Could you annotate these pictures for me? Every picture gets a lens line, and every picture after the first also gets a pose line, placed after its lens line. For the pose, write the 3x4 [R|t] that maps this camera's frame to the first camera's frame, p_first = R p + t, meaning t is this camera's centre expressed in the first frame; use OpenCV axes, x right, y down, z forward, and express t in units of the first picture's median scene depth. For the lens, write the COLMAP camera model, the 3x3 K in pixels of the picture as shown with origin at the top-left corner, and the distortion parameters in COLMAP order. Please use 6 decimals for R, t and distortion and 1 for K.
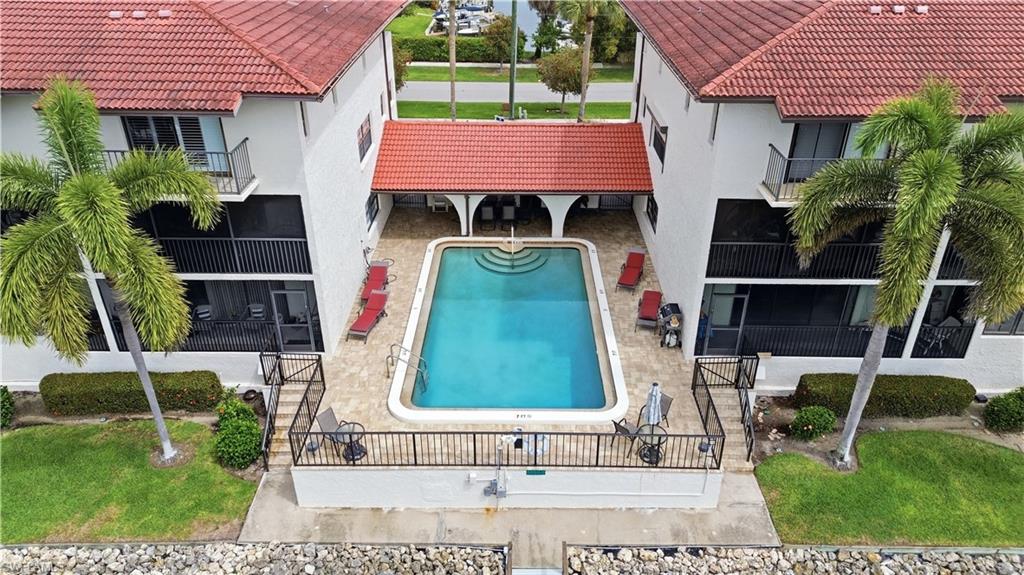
lens RADIAL K [[716.0, 0, 509.7], [0, 716.0, 284.8], [0, 0, 1]] dist [0.076343, -0.086927]
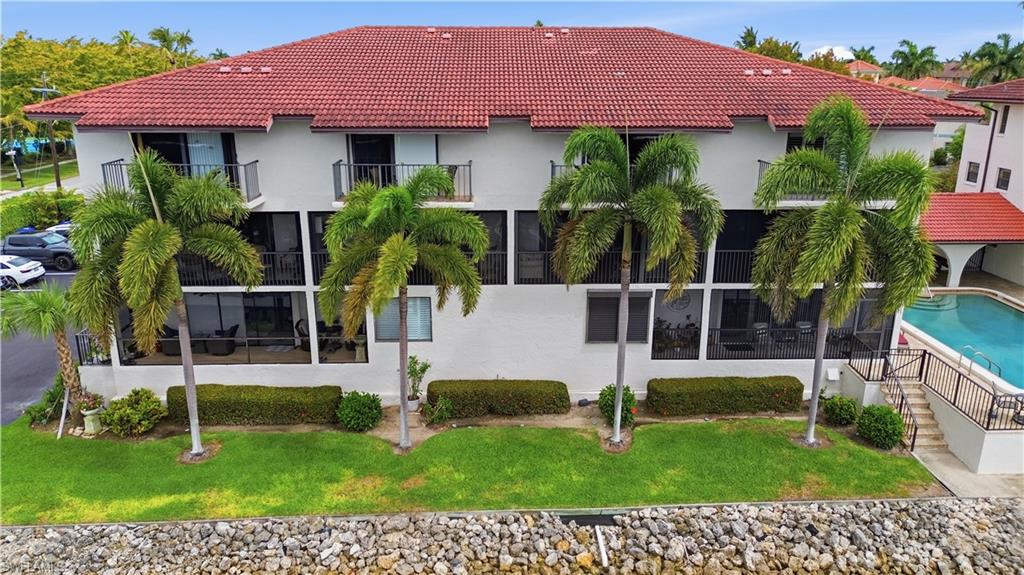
lens RADIAL K [[716.0, 0, 509.7], [0, 716.0, 284.8], [0, 0, 1]] dist [0.076343, -0.086927]
pose [[0.999141, -0.011254, 0.039886, -0.918239], [0.019723, 0.975575, -0.218779, 0.225140], [-0.036450, 0.219378, 0.974959, -0.108584]]
